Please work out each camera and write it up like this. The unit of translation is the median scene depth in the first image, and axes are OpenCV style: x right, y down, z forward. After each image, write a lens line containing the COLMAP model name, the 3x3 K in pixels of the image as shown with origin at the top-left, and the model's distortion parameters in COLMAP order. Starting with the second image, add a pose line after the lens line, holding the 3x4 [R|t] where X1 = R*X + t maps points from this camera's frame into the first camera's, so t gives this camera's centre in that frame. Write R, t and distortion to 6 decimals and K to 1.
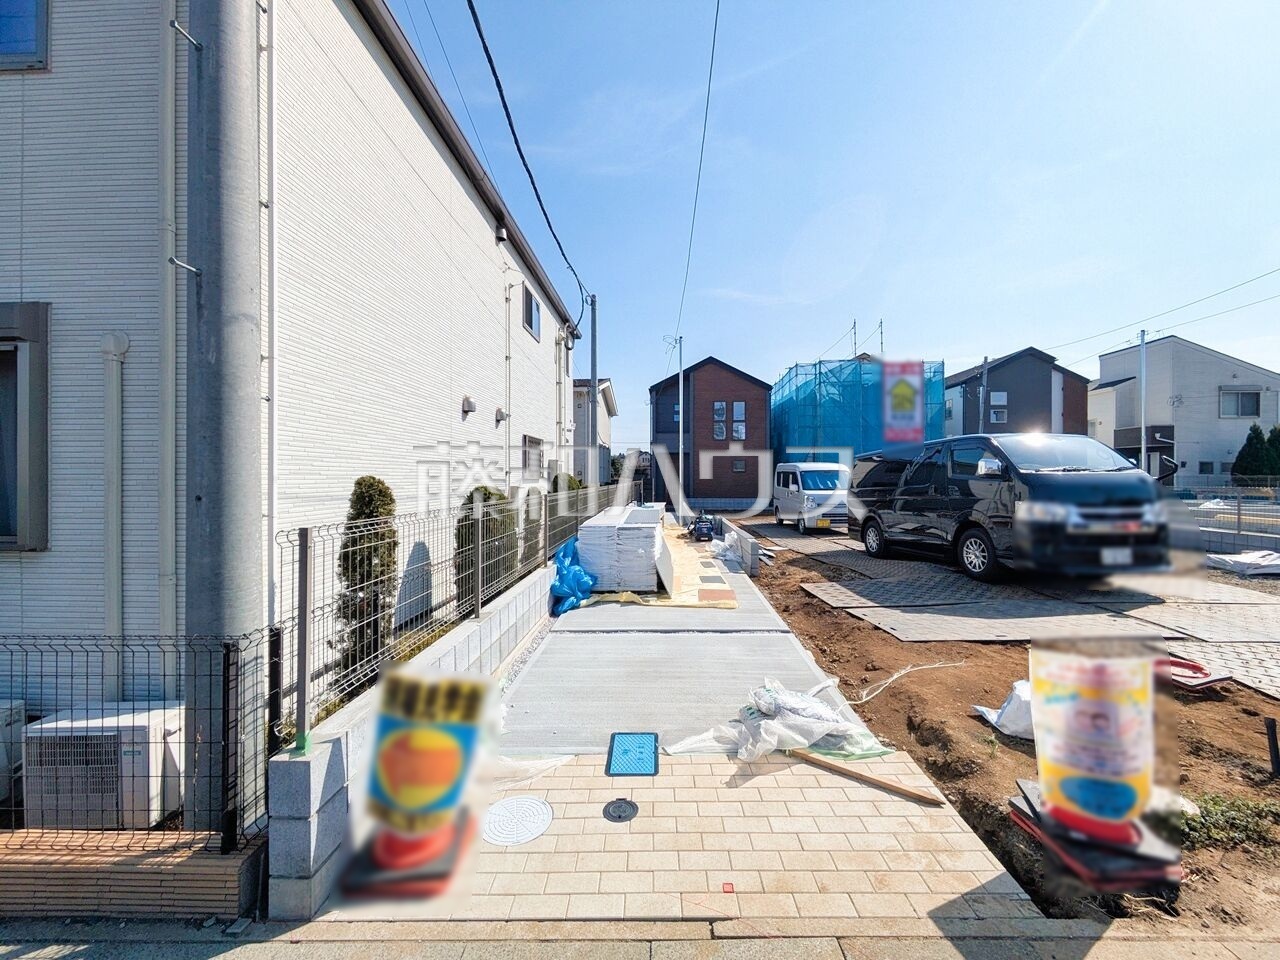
lens RADIAL K [[506.7, 0, 644.5], [0, 506.7, 476.8], [0, 0, 1]] dist [0.001015, 0.001031]
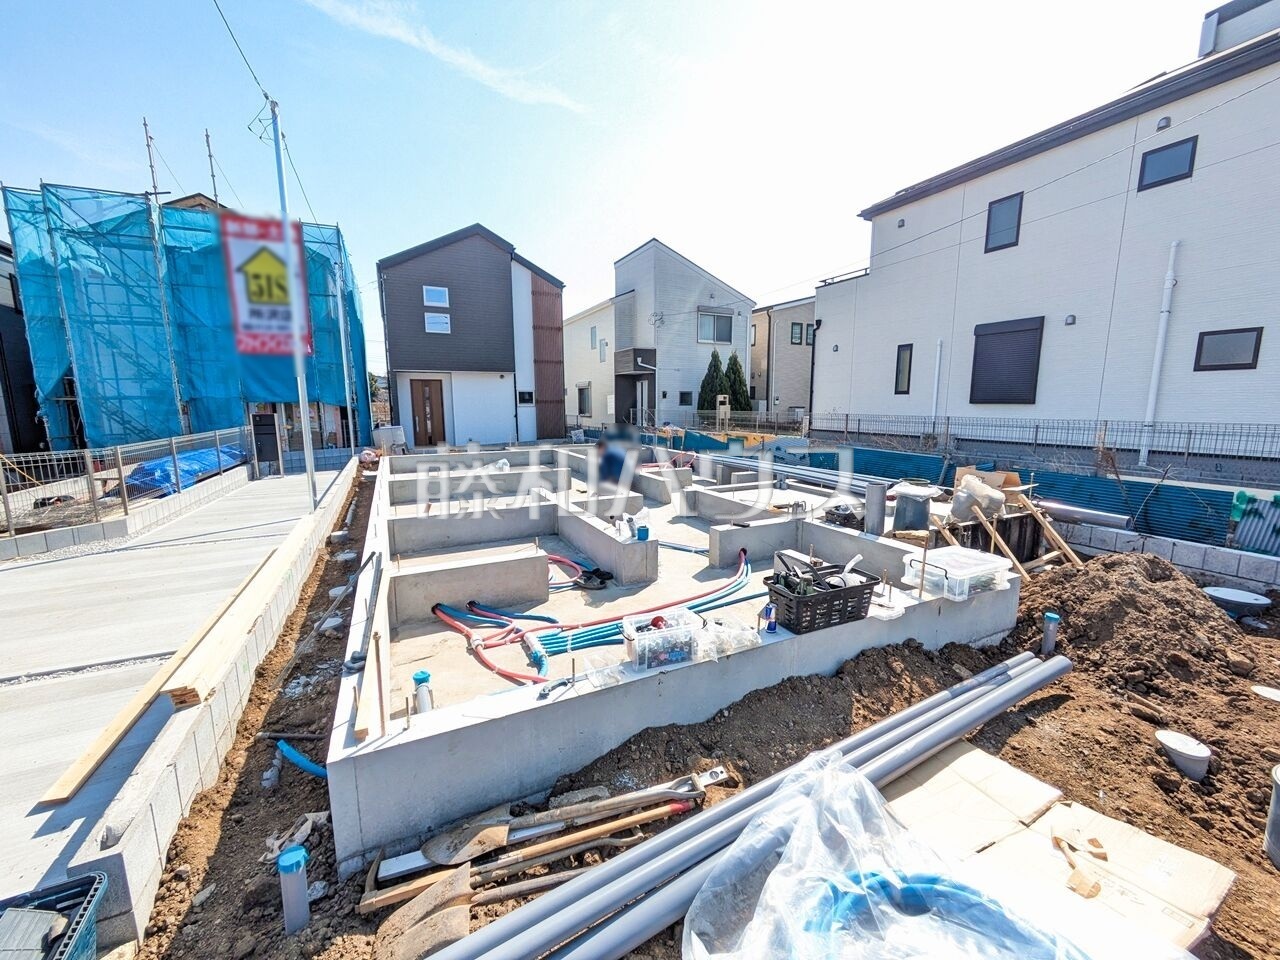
lens RADIAL K [[508.7, 0, 644.7], [0, 508.7, 479.2], [0, 0, 1]] dist [-0.000998, 0.000064]
pose [[0.875362, -0.075315, 0.477566, 0.597674], [0.002479, 0.988478, 0.151346, -0.013184], [-0.483462, -0.131299, 0.865462, 0.231262]]
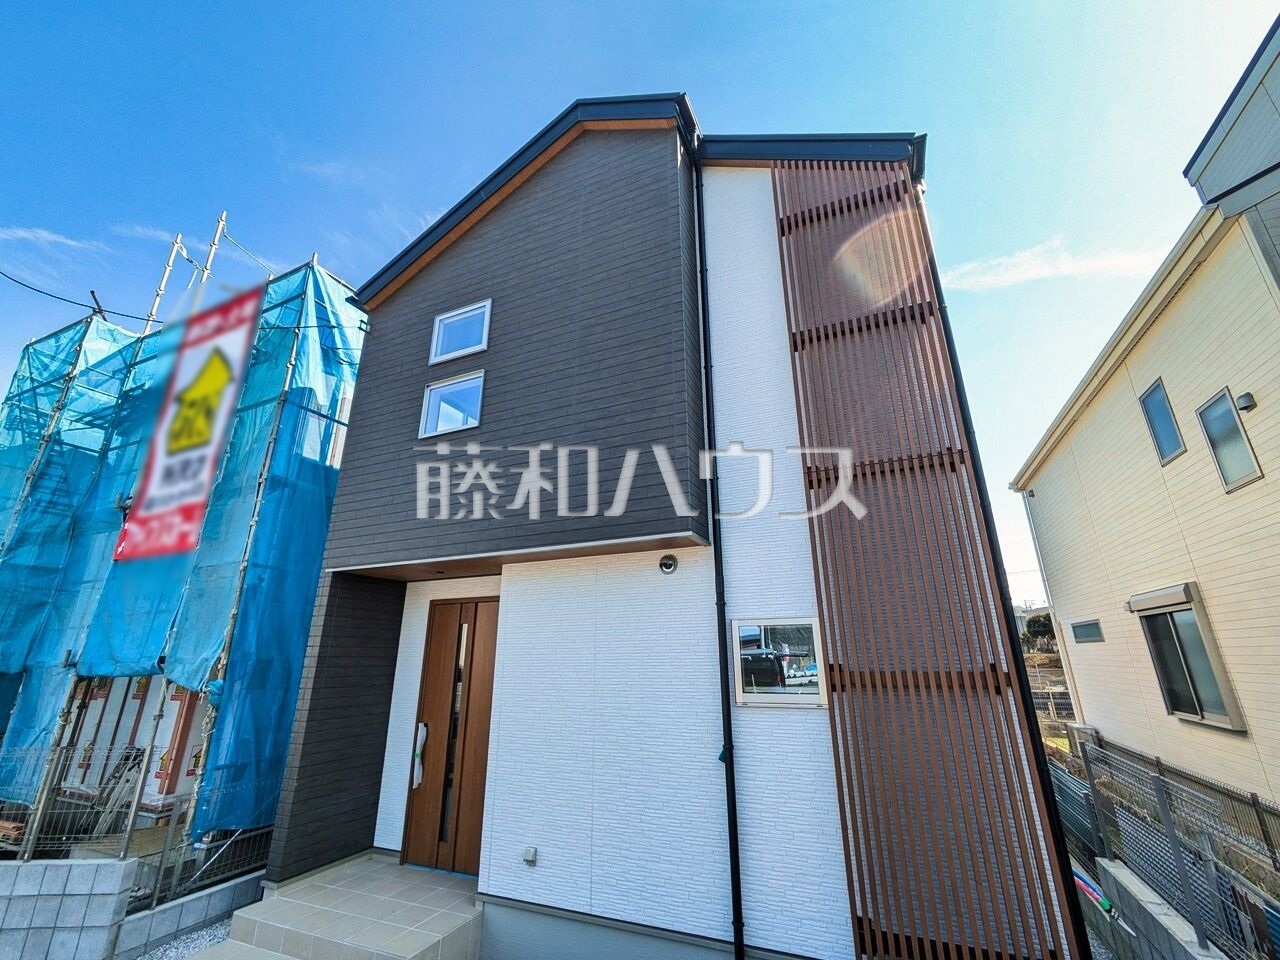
lens RADIAL K [[533.3, 0, 644.5], [0, 533.3, 478.6], [0, 0, 1]] dist [0.000636, 0.001035]
pose [[0.932212, -0.122099, -0.340695, 0.844788], [0.007686, 0.947839, -0.318657, -0.019312], [0.361832, 0.294437, 0.884525, 0.841105]]
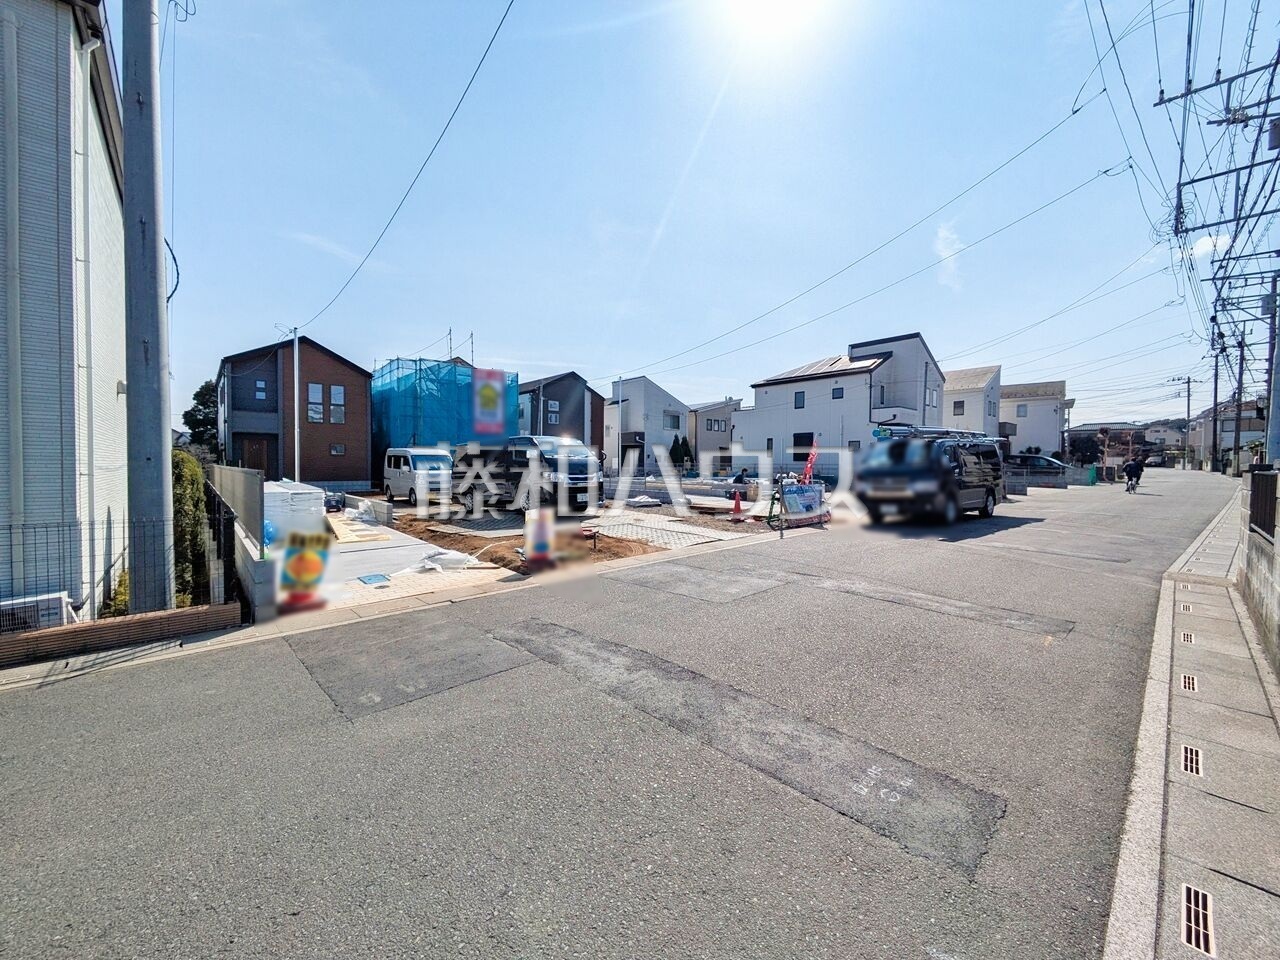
lens RADIAL K [[508.7, 0, 644.7], [0, 508.7, 479.2], [0, 0, 1]] dist [-0.000998, 0.000064]
pose [[0.718713, -0.012168, 0.695200, -0.084990], [-0.009270, 0.999590, 0.027079, 0.004907], [-0.695245, -0.025906, 0.718306, -0.167858]]
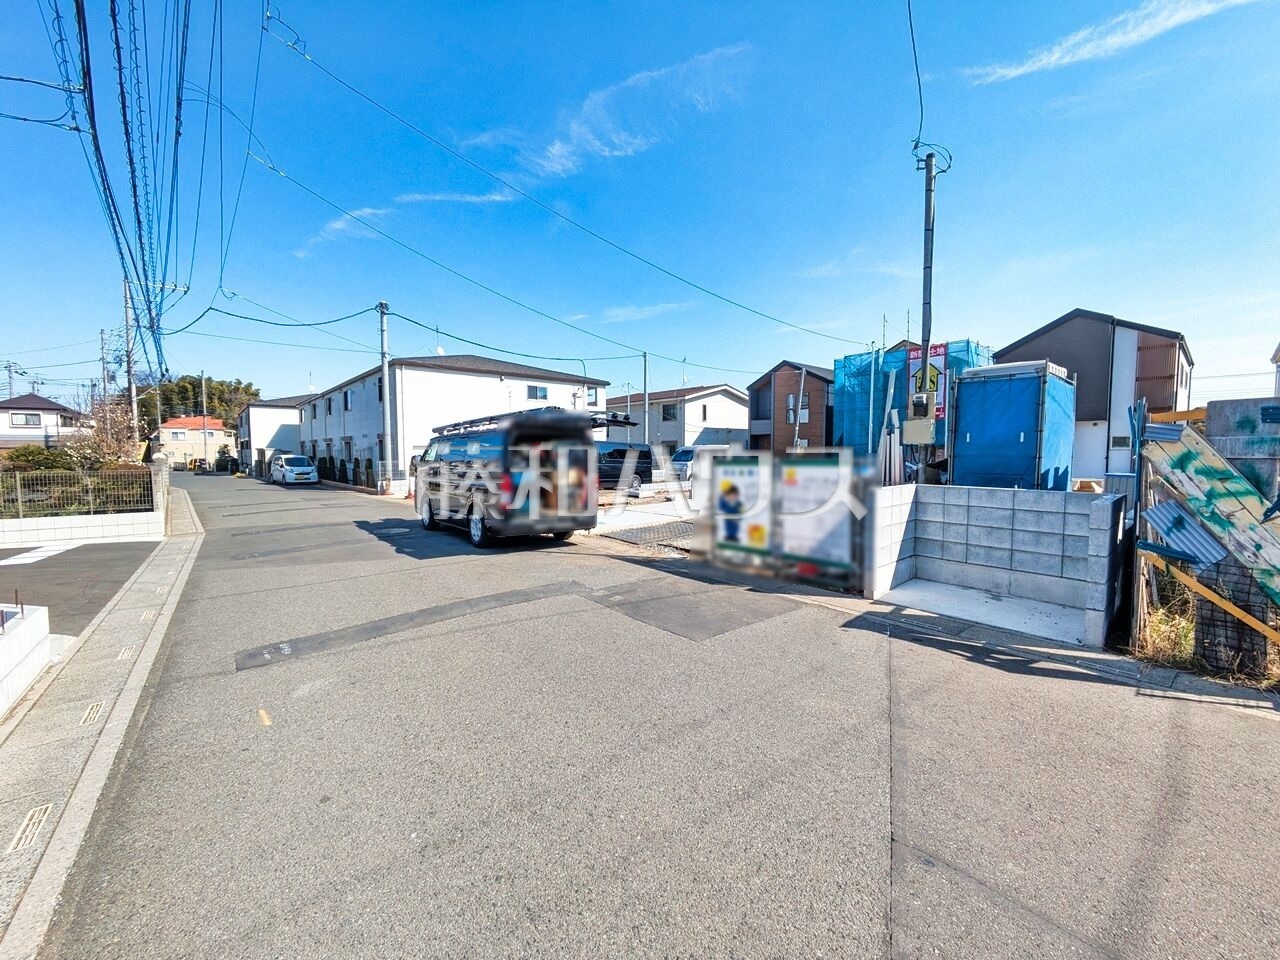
lens RADIAL K [[508.7, 0, 644.7], [0, 508.7, 479.2], [0, 0, 1]] dist [-0.000998, 0.000064]
pose [[0.691917, 0.039961, -0.720871, 0.887279], [0.003682, 0.998259, 0.058872, -0.009291], [0.721968, -0.043389, 0.690565, -0.192612]]
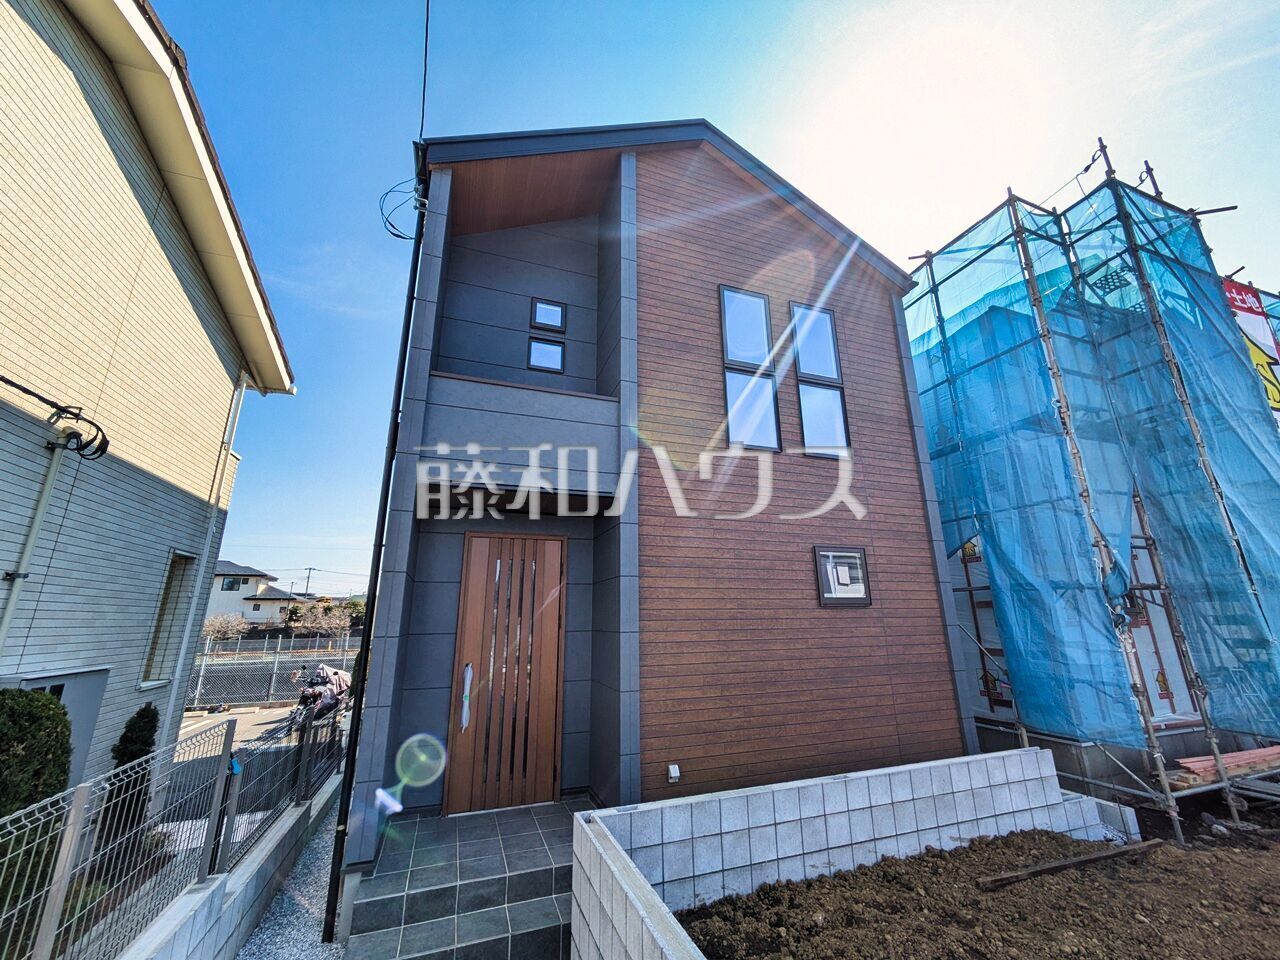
lens RADIAL K [[513.4, 0, 647.0], [0, 513.4, 474.4], [0, 0, 1]] dist [0.000510, 0.000722]
pose [[0.920955, 0.096998, 0.377404, 0.028642], [0.011359, 0.961429, -0.274818, -0.004112], [-0.389504, 0.257381, 0.884331, 0.879222]]
